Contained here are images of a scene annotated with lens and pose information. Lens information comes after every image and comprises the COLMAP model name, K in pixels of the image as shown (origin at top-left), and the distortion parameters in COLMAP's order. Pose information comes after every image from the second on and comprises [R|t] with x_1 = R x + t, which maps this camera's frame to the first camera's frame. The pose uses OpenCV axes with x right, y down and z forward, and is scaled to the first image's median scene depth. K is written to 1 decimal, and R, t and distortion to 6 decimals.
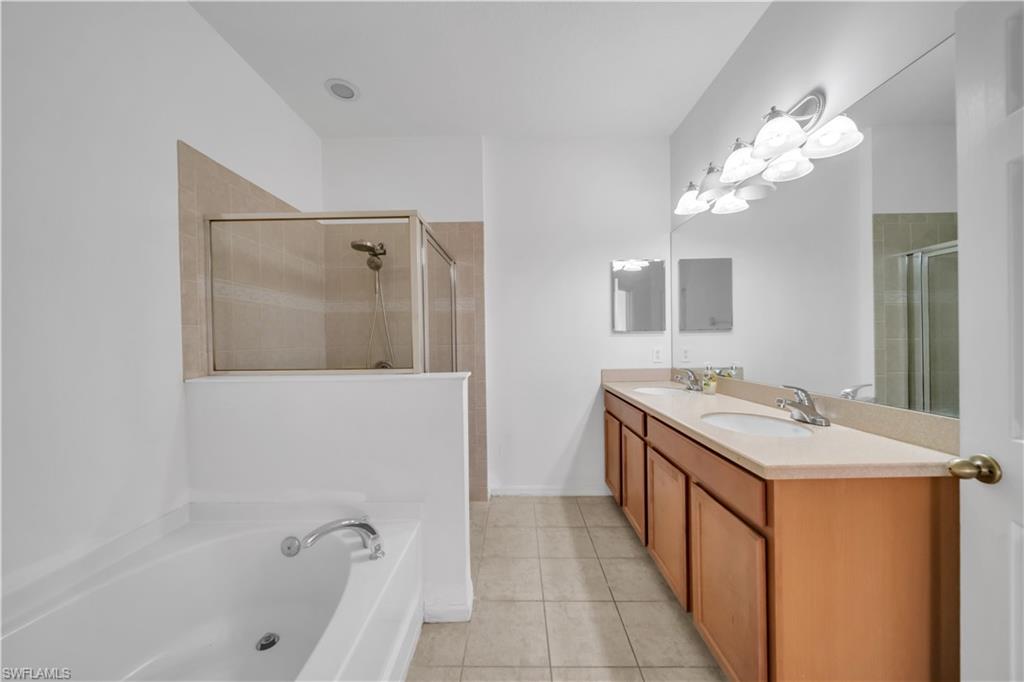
lens RADIAL K [[353.2, 0, 511.6], [0, 353.2, 343.3], [0, 0, 1]] dist [-0.000543, -0.000695]
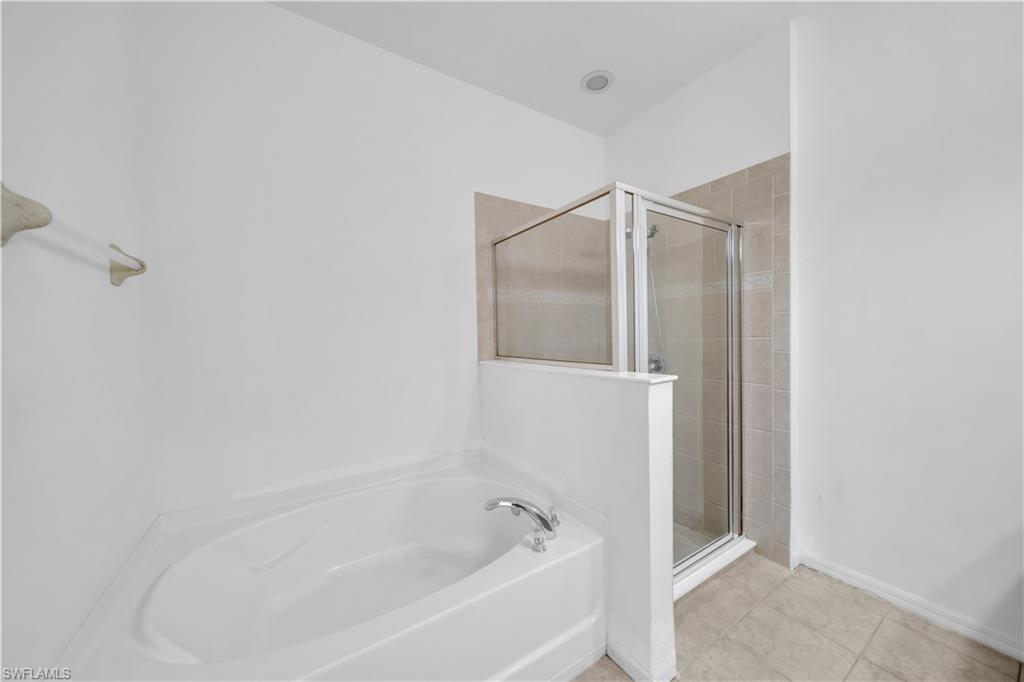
lens RADIAL K [[353.2, 0, 514.0], [0, 353.2, 344.1], [0, 0, 1]] dist [-0.000543, -0.000695]
pose [[0.552005, 0.024149, -0.833491, 0.290572], [0.000525, 0.999570, 0.029309, -0.006373], [0.833840, -0.016616, 0.551756, 0.288043]]
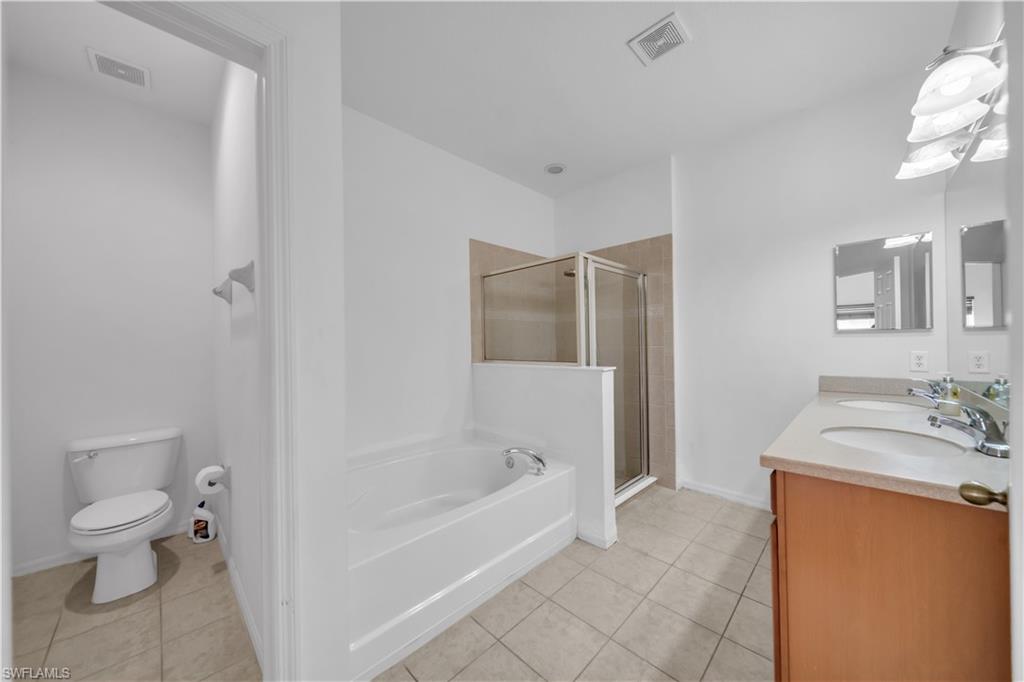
lens RADIAL K [[353.2, 0, 513.2], [0, 353.2, 344.2], [0, 0, 1]] dist [-0.000543, -0.000695]
pose [[0.720446, 0.003525, -0.693502, 0.483941], [-0.002644, 0.999994, 0.002335, -0.004774], [0.693506, 0.000152, 0.720451, -0.192873]]
